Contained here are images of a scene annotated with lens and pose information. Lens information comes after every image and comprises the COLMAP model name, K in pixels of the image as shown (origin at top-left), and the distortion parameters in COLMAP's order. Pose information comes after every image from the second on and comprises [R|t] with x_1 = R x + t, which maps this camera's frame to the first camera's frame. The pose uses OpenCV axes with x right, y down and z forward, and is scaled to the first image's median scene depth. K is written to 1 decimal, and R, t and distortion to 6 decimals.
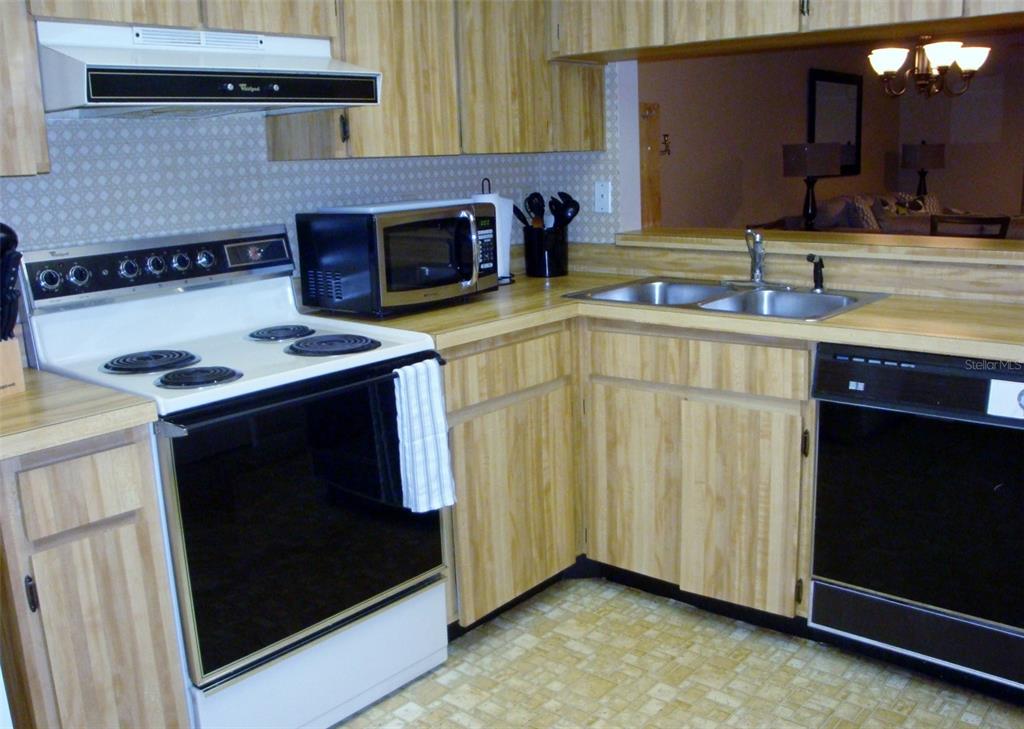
lens RADIAL K [[952.2, 0, 512.0], [0, 952.2, 364.5], [0, 0, 1]] dist [-0.075144, 0.003511]
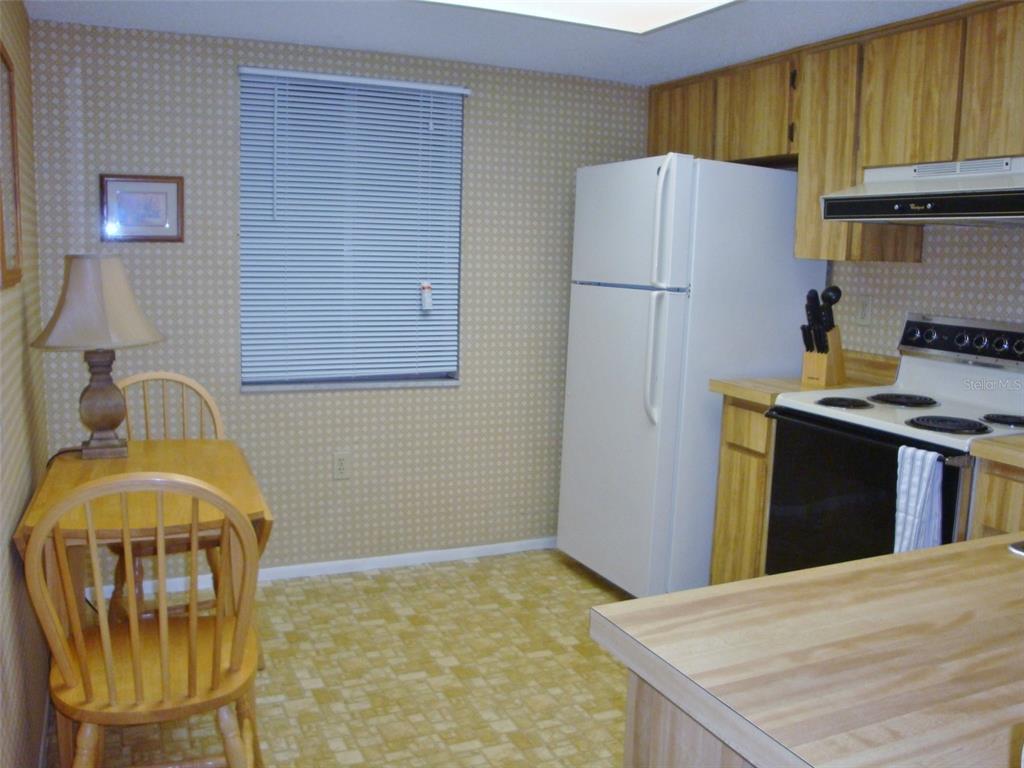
lens RADIAL K [[923.1, 0, 512.0], [0, 923.1, 384.0], [0, 0, 1]] dist [-0.007391, -0.004214]
pose [[-0.413125, 0.155354, -0.897326, 1.176776], [-0.213669, 0.941301, 0.261339, -0.282813], [0.885254, 0.299696, -0.355680, 1.053937]]
